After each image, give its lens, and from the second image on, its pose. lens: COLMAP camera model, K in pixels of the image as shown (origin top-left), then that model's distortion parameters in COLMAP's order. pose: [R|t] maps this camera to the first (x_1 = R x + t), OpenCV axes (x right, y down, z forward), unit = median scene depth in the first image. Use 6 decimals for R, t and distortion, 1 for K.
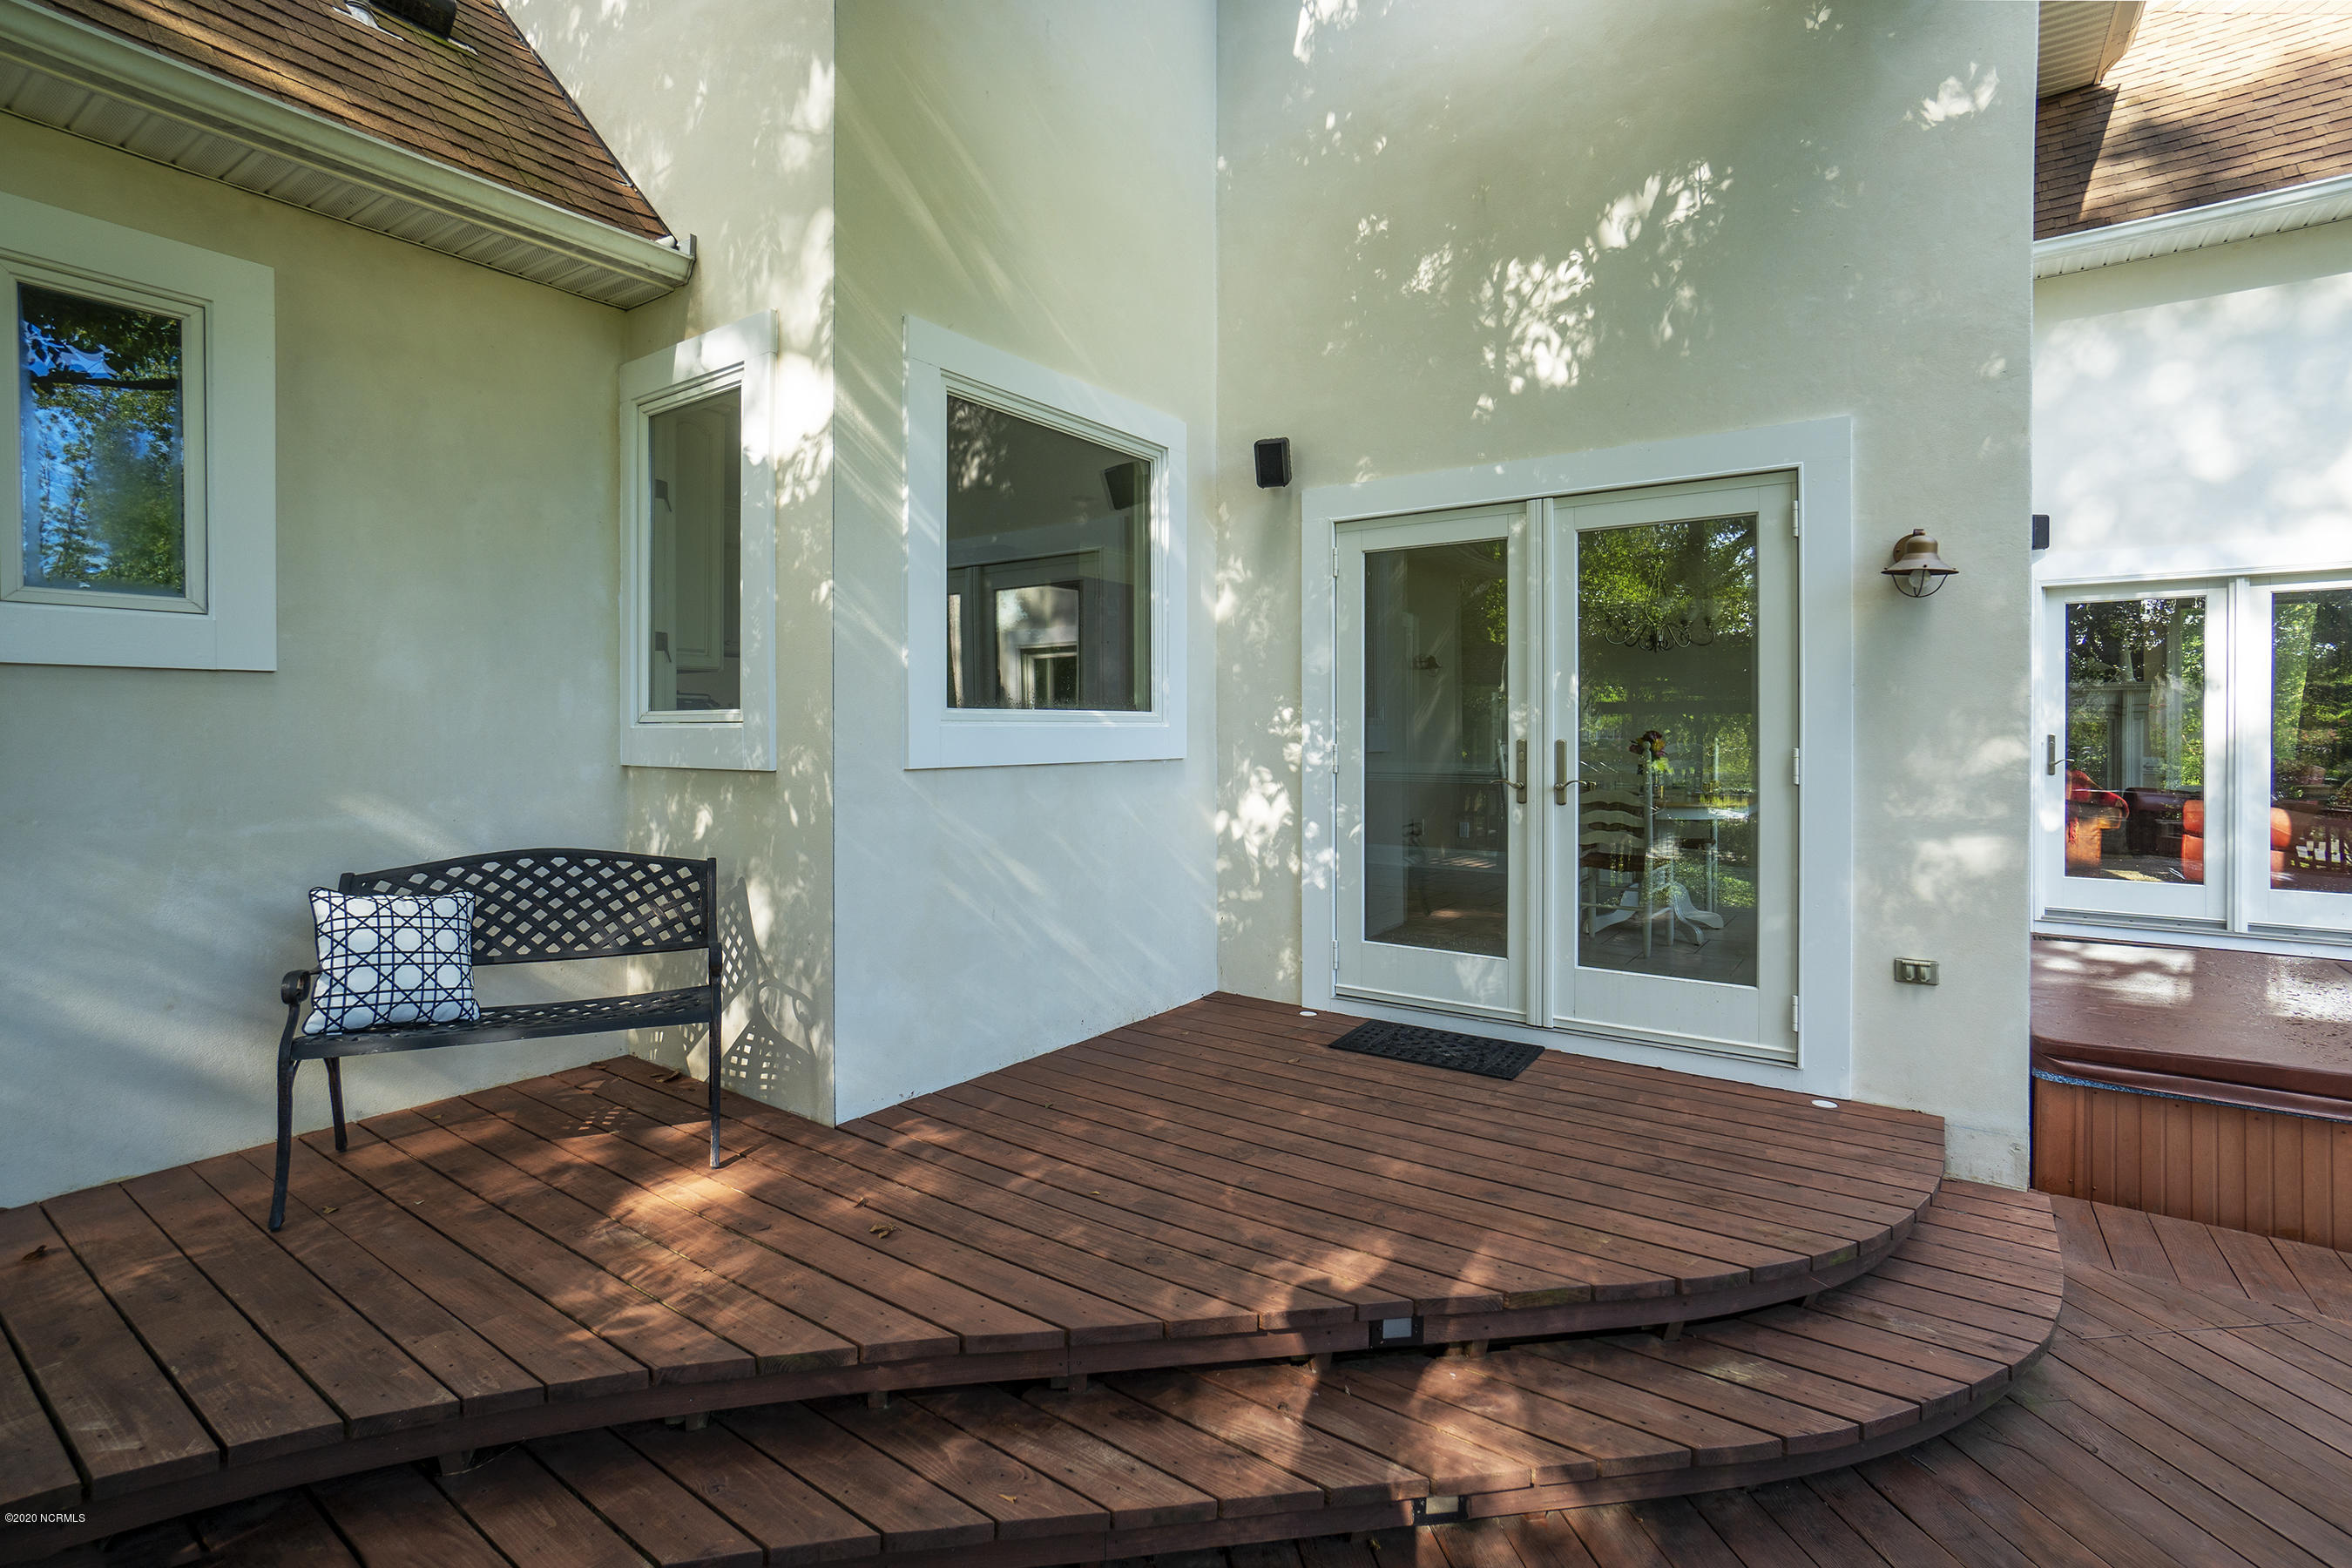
lens RADIAL K [[1092.8, 0, 1138.1], [0, 1092.8, 740.9], [0, 0, 1]] dist [0.001719, 0.000742]
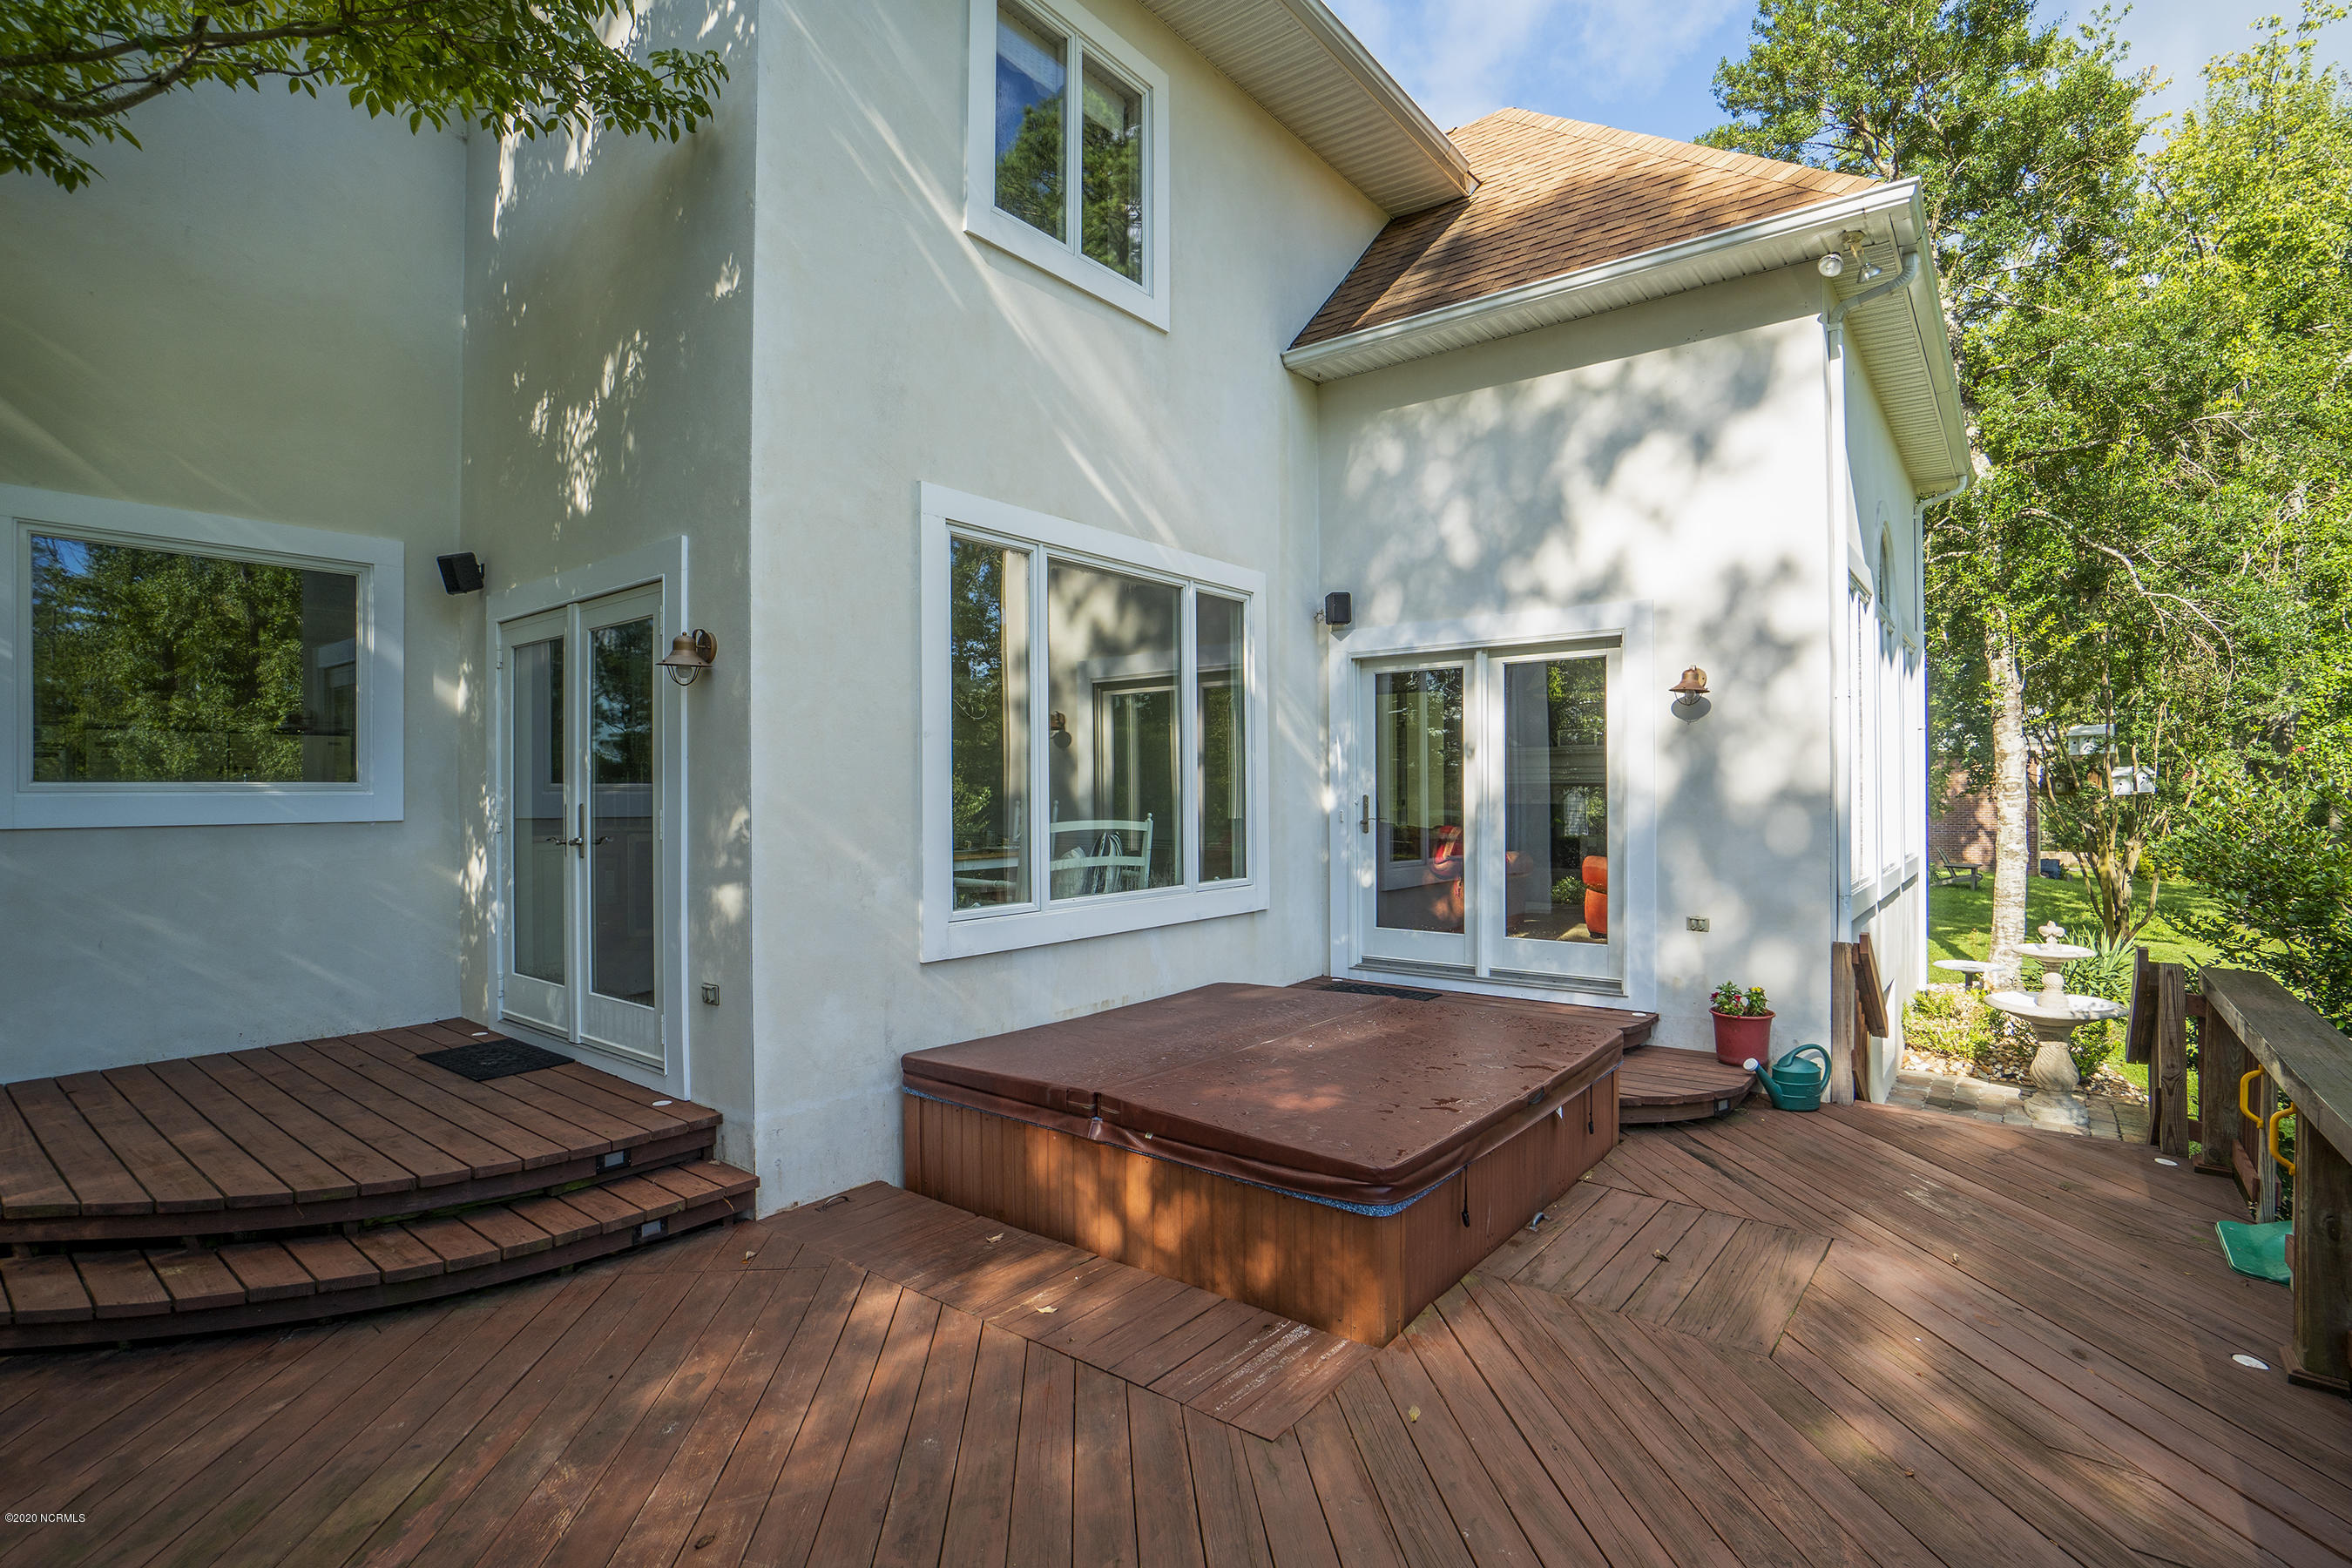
lens RADIAL K [[1110.3, 0, 1173.9], [0, 1110.3, 779.5], [0, 0, 1]] dist [-0.004446, 0.001585]
pose [[0.997872, -0.010187, -0.064410, 0.914970], [0.008090, 0.999431, -0.032740, 0.015341], [0.064707, 0.032149, 0.997386, -0.142134]]
